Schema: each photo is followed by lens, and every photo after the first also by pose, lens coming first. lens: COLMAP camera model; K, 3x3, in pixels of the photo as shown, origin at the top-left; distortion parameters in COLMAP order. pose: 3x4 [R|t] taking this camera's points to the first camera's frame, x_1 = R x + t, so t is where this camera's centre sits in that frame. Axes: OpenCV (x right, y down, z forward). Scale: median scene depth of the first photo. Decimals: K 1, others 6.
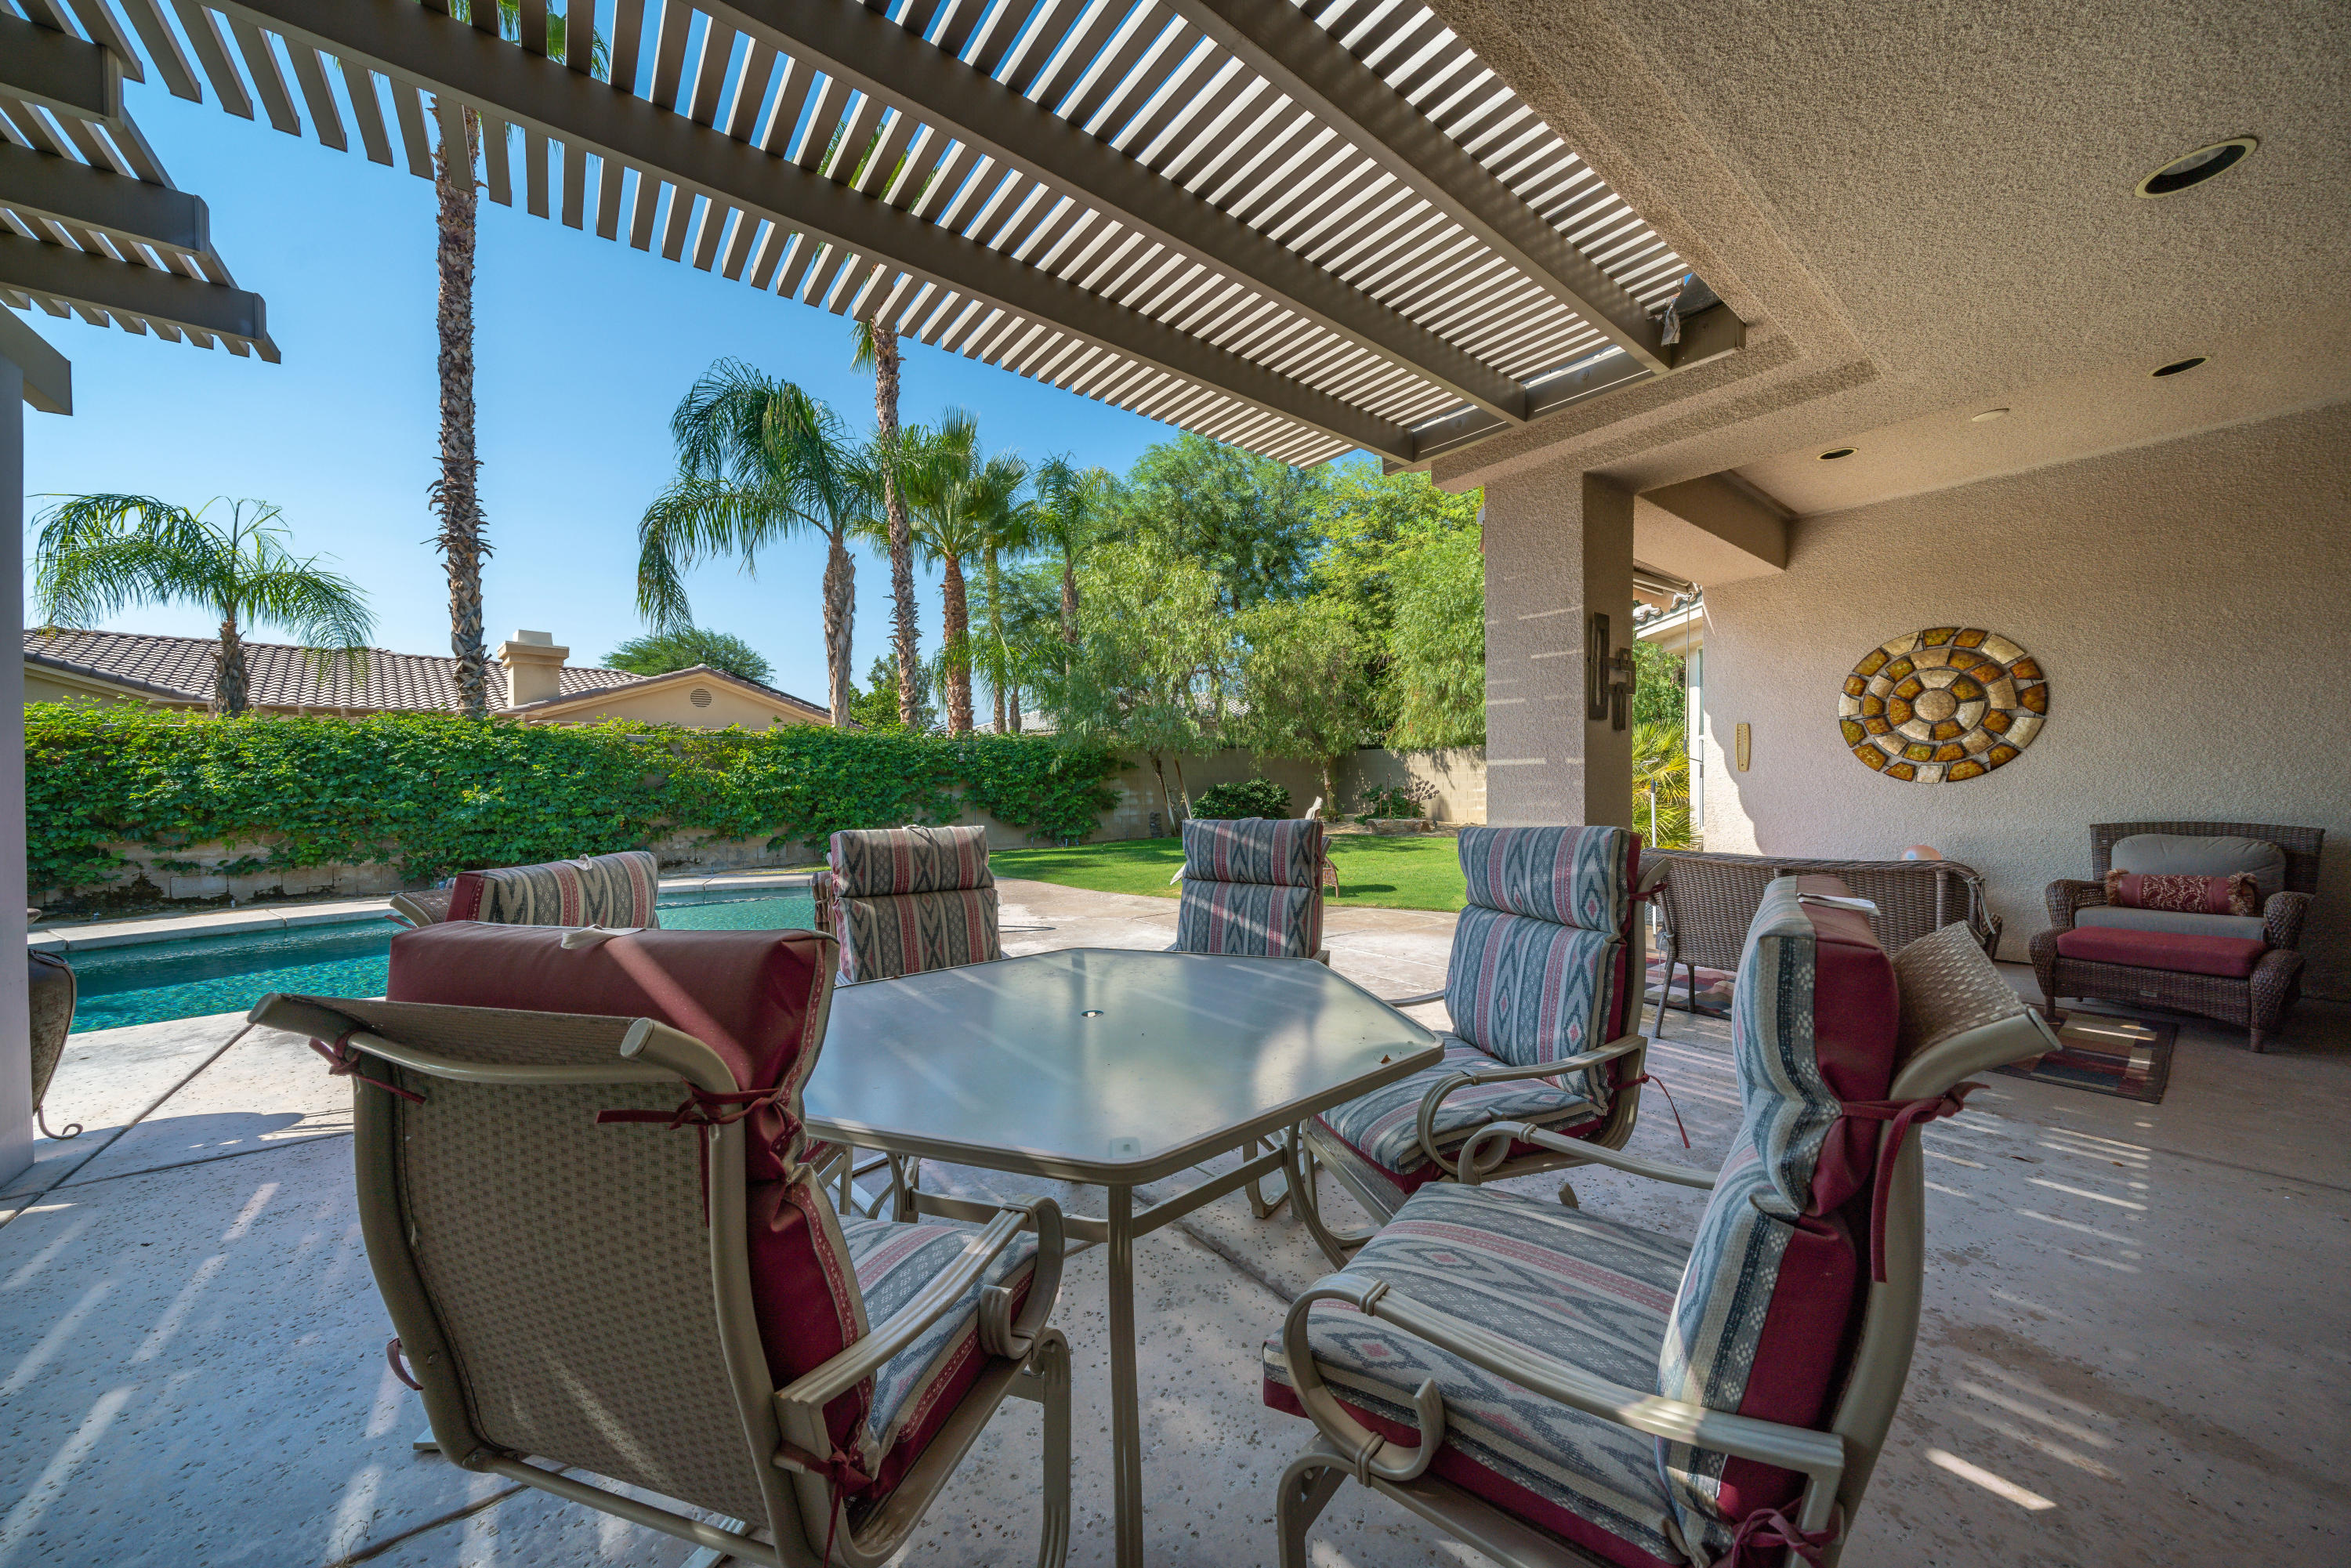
lens RADIAL K [[794.3, 0, 1173.8], [0, 794.3, 783.2], [0, 0, 1]] dist [-0.006163, 0.000168]
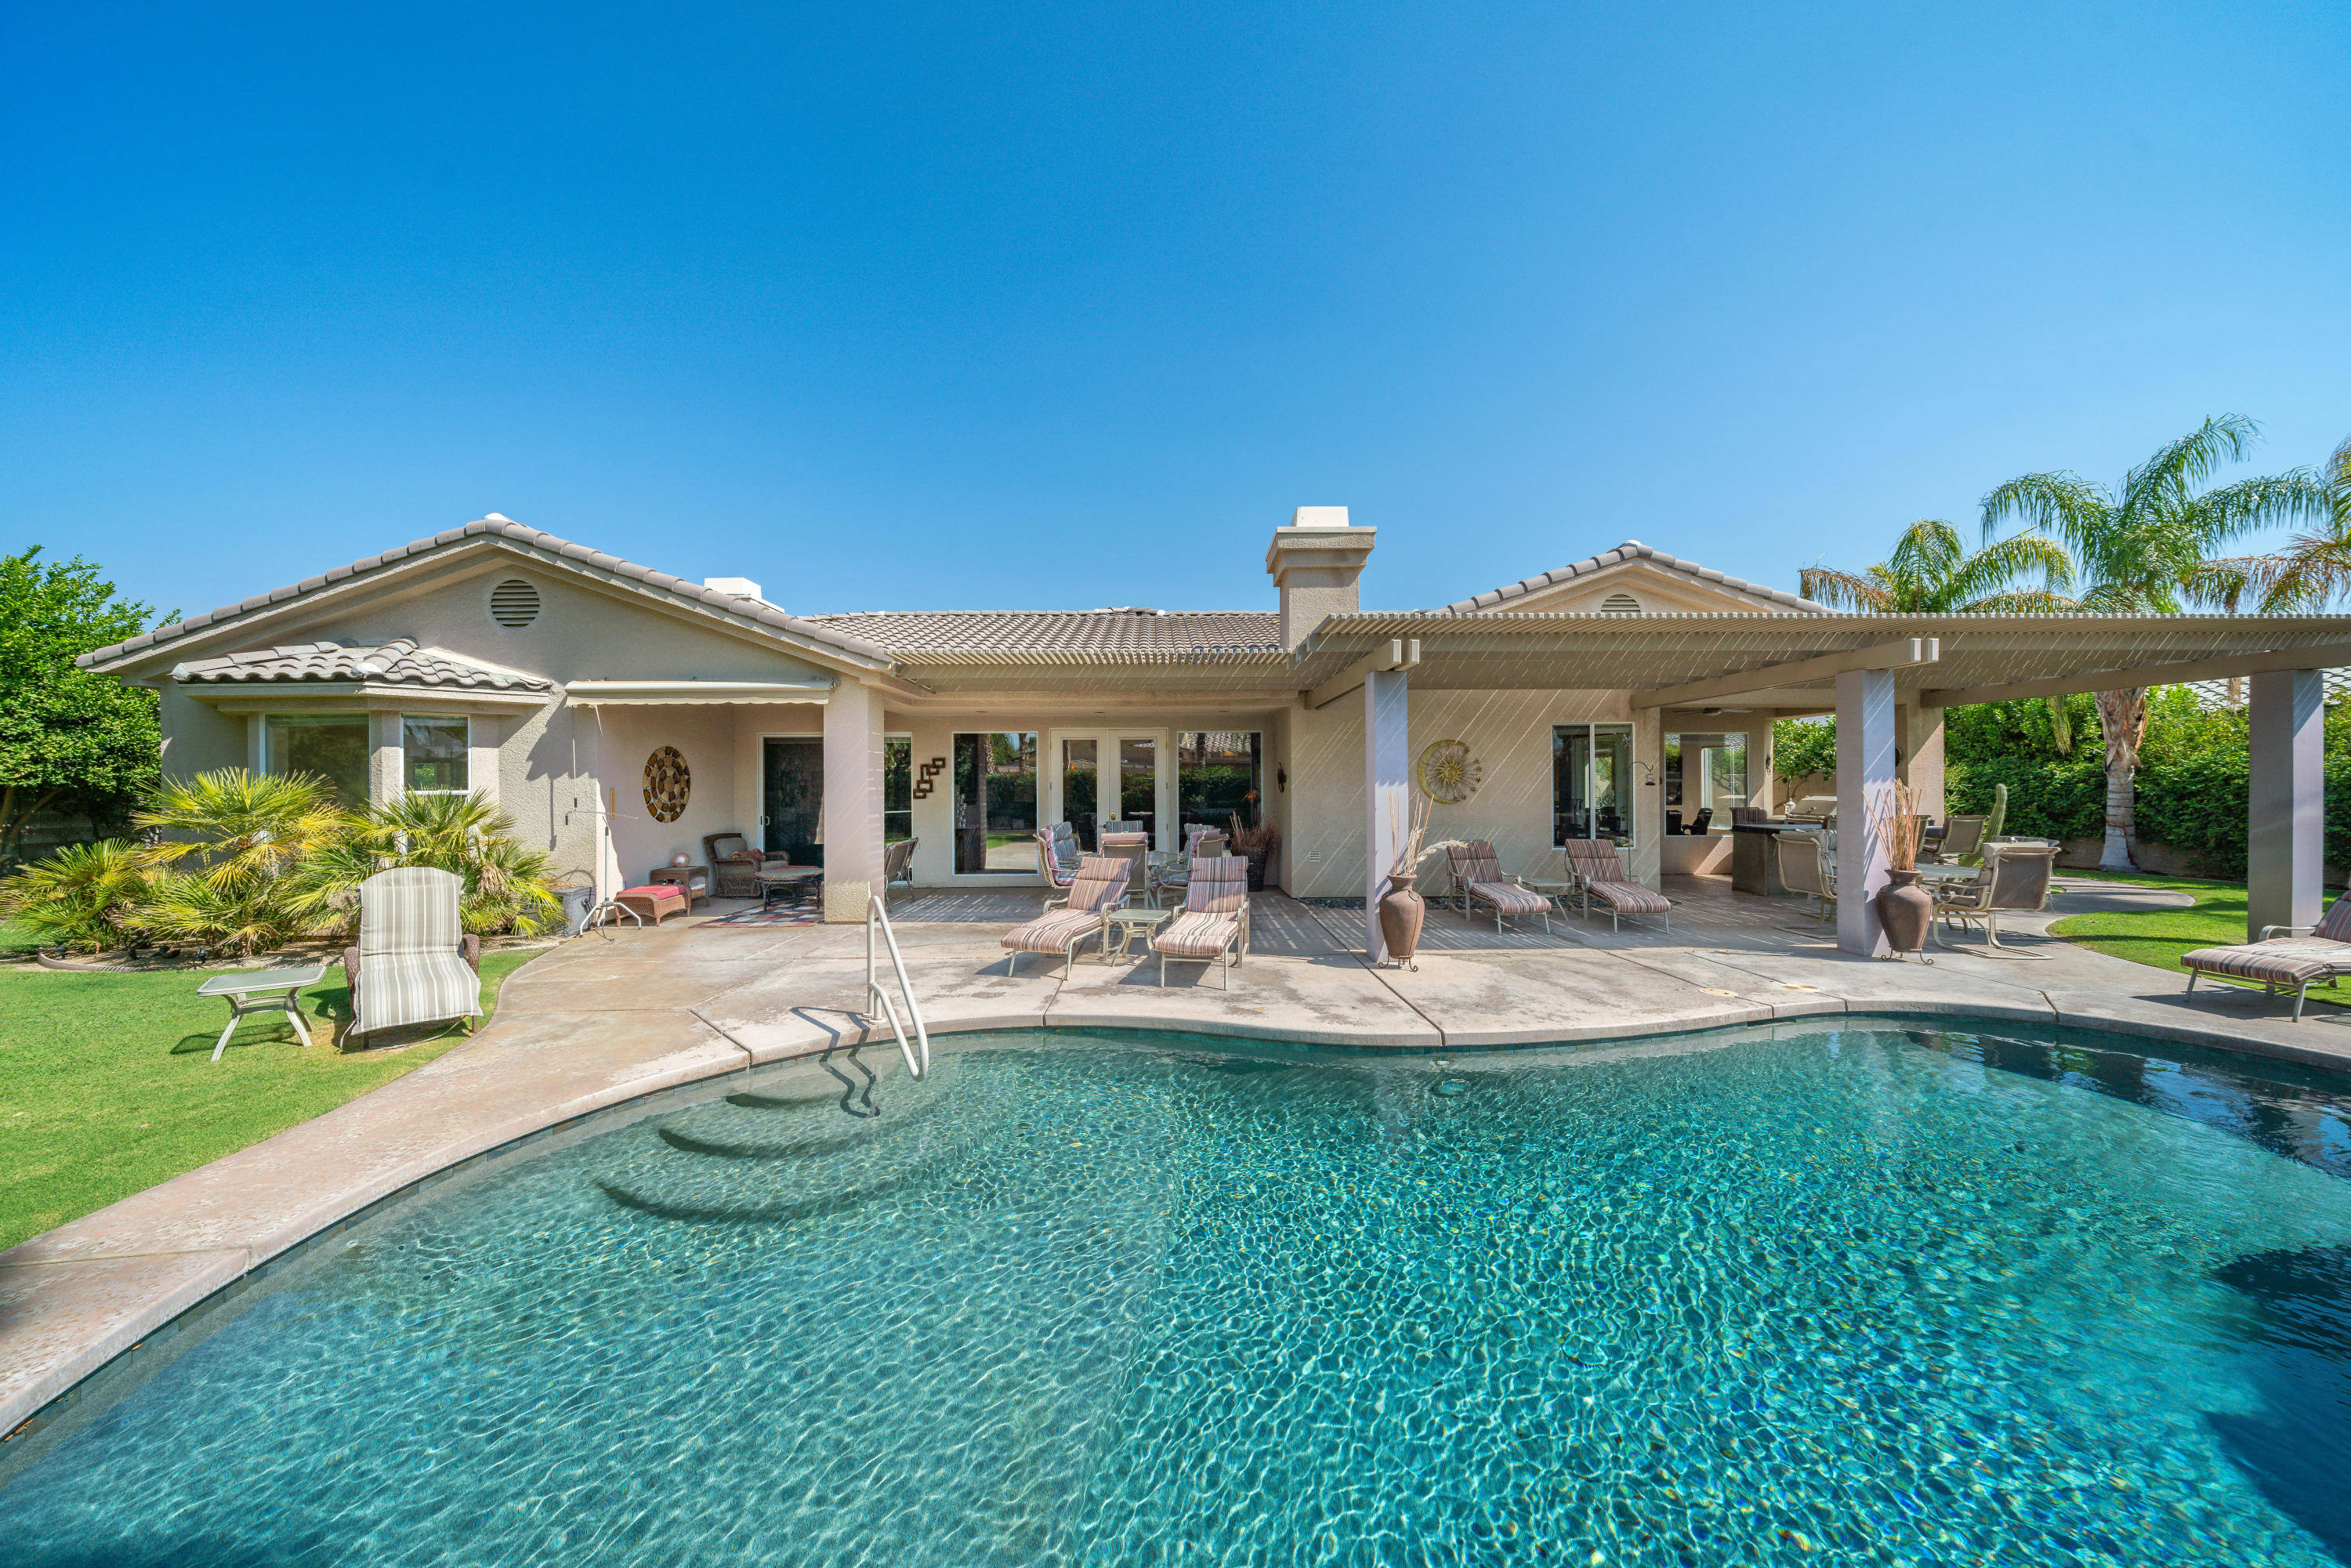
lens RADIAL K [[794.3, 0, 1180.5], [0, 794.3, 786.1], [0, 0, 1]] dist [-0.006163, 0.000168]
pose [[-0.800879, 0.012459, 0.598697, -0.815173], [0.017349, 0.999847, 0.002402, -0.046687], [-0.598575, 0.012310, -0.800972, 1.140298]]
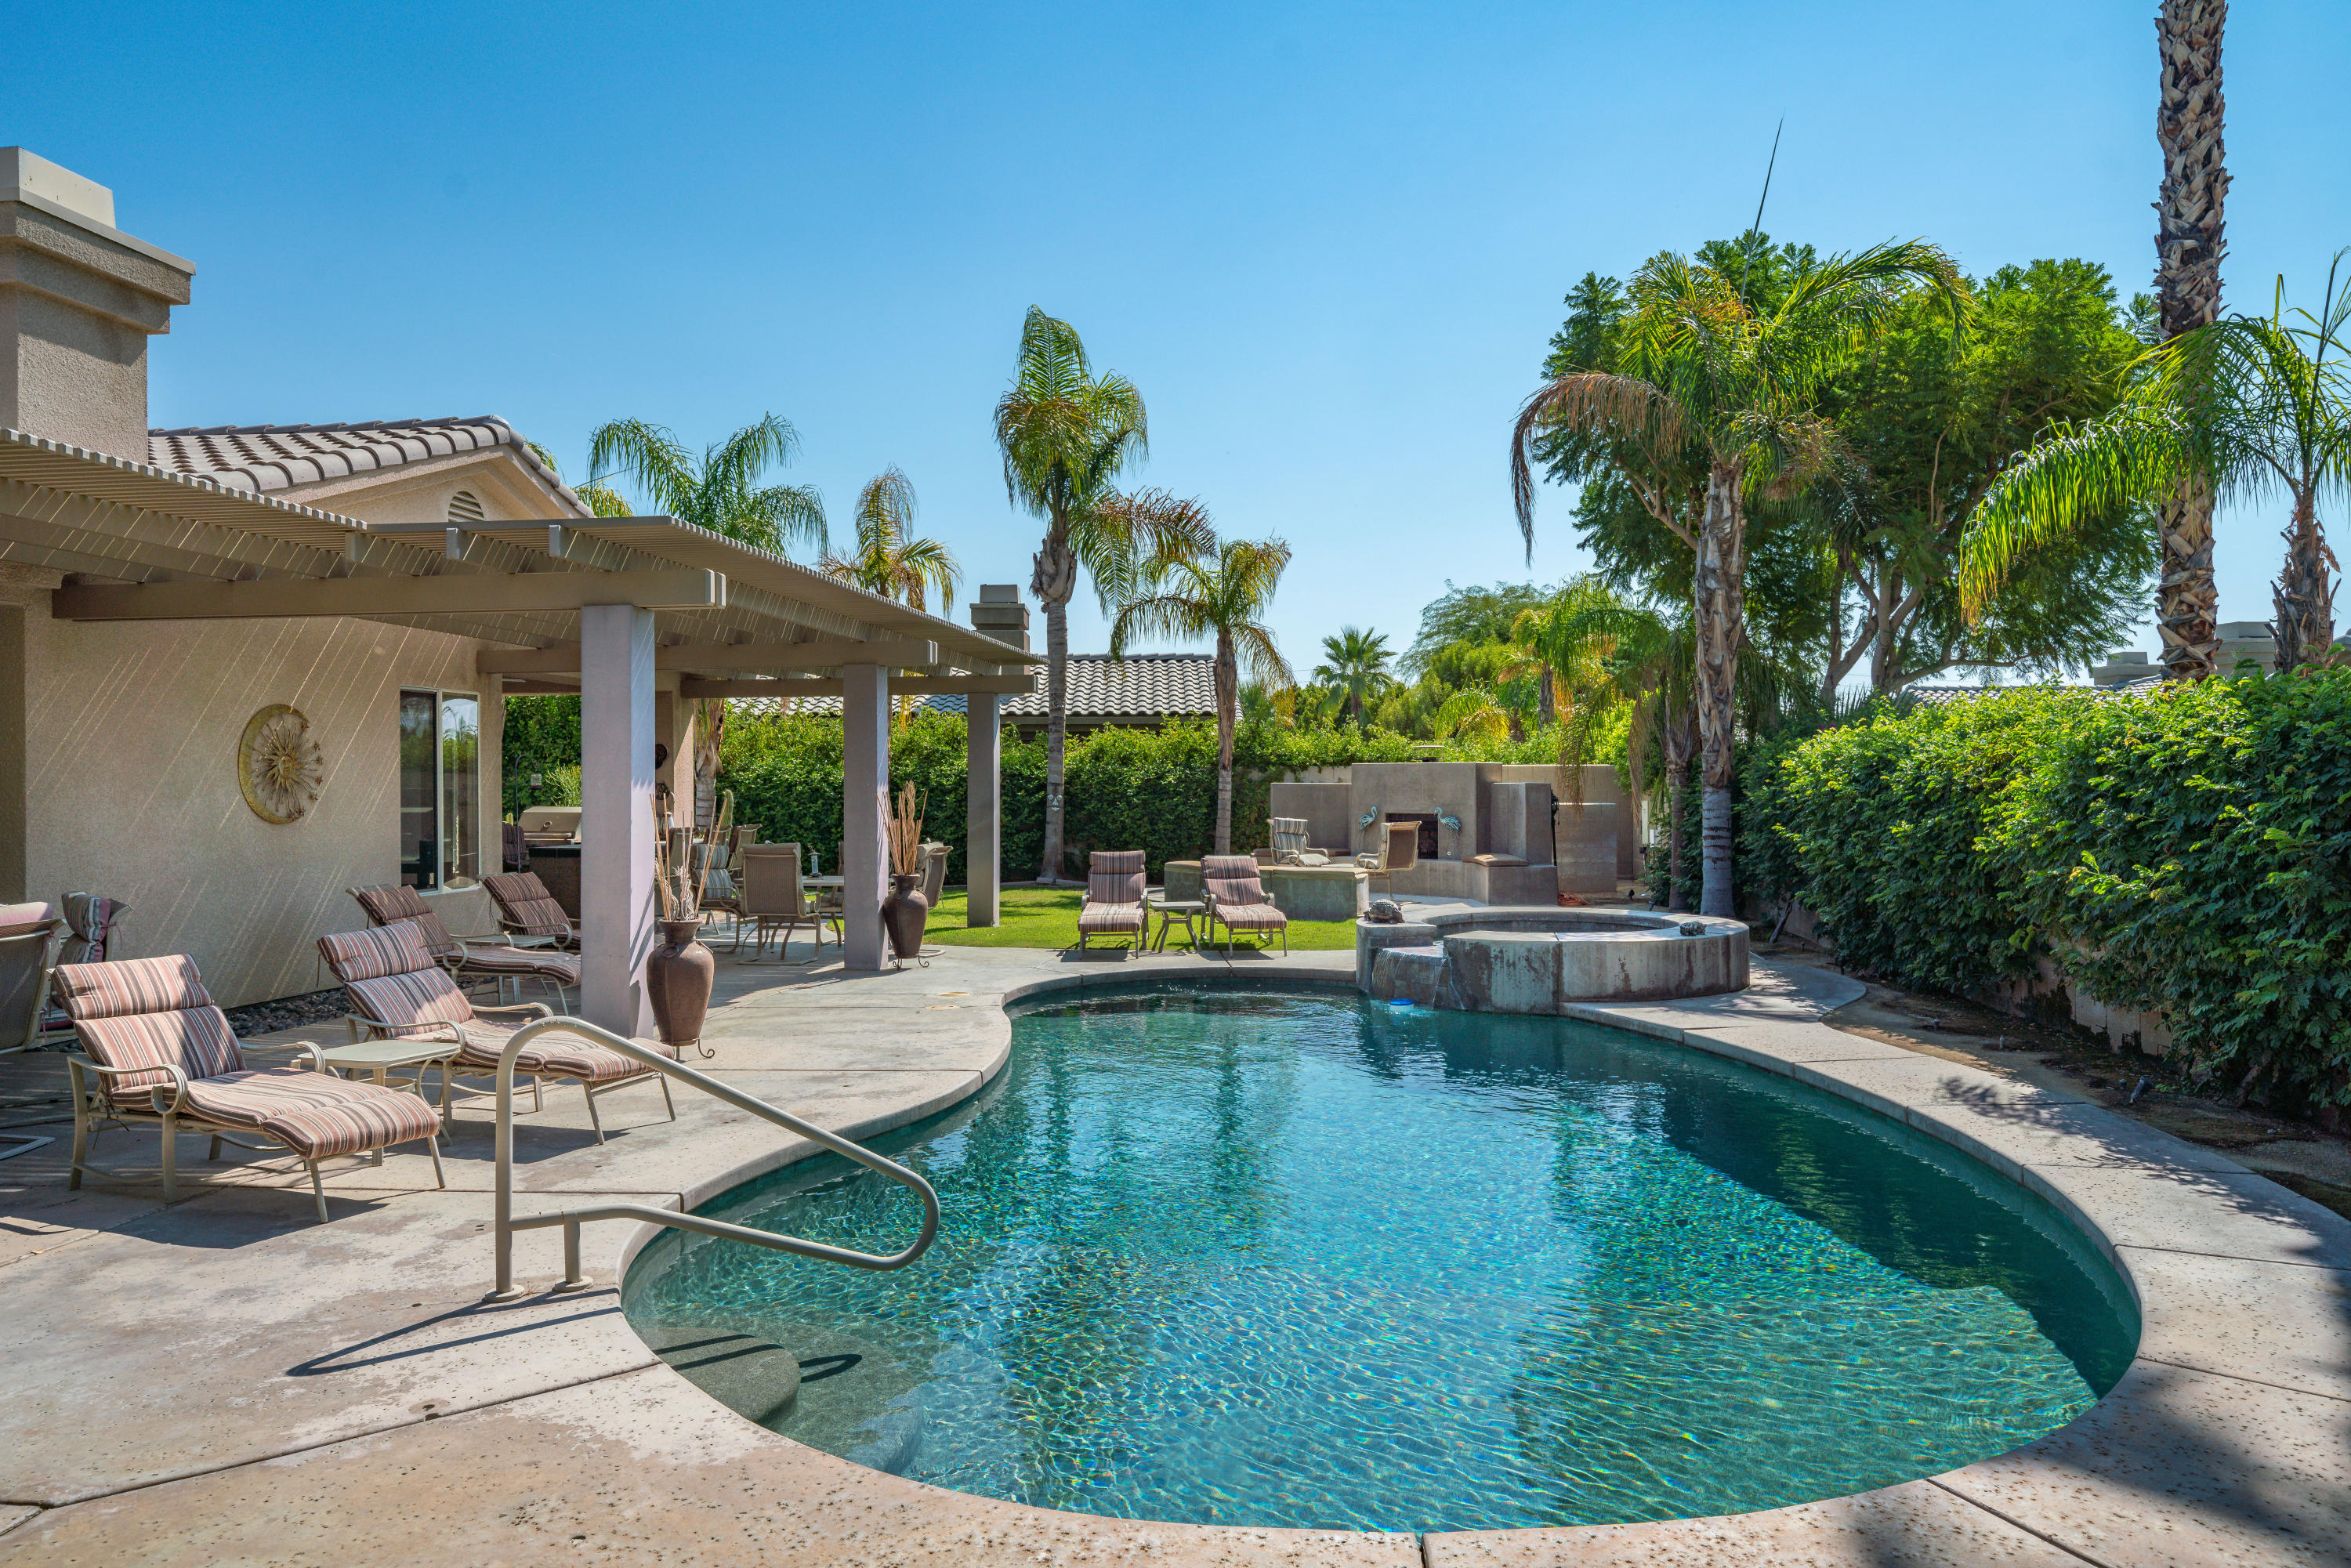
lens RADIAL K [[1557.1, 0, 1170.7], [0, 1557.1, 783.3], [0, 0, 1]] dist [0.002860, 0.000968]
pose [[-0.710260, 0.013172, -0.703817, 0.032126], [0.008232, 0.999912, 0.010406, -0.050751], [0.703892, 0.001597, -0.710306, 1.349083]]
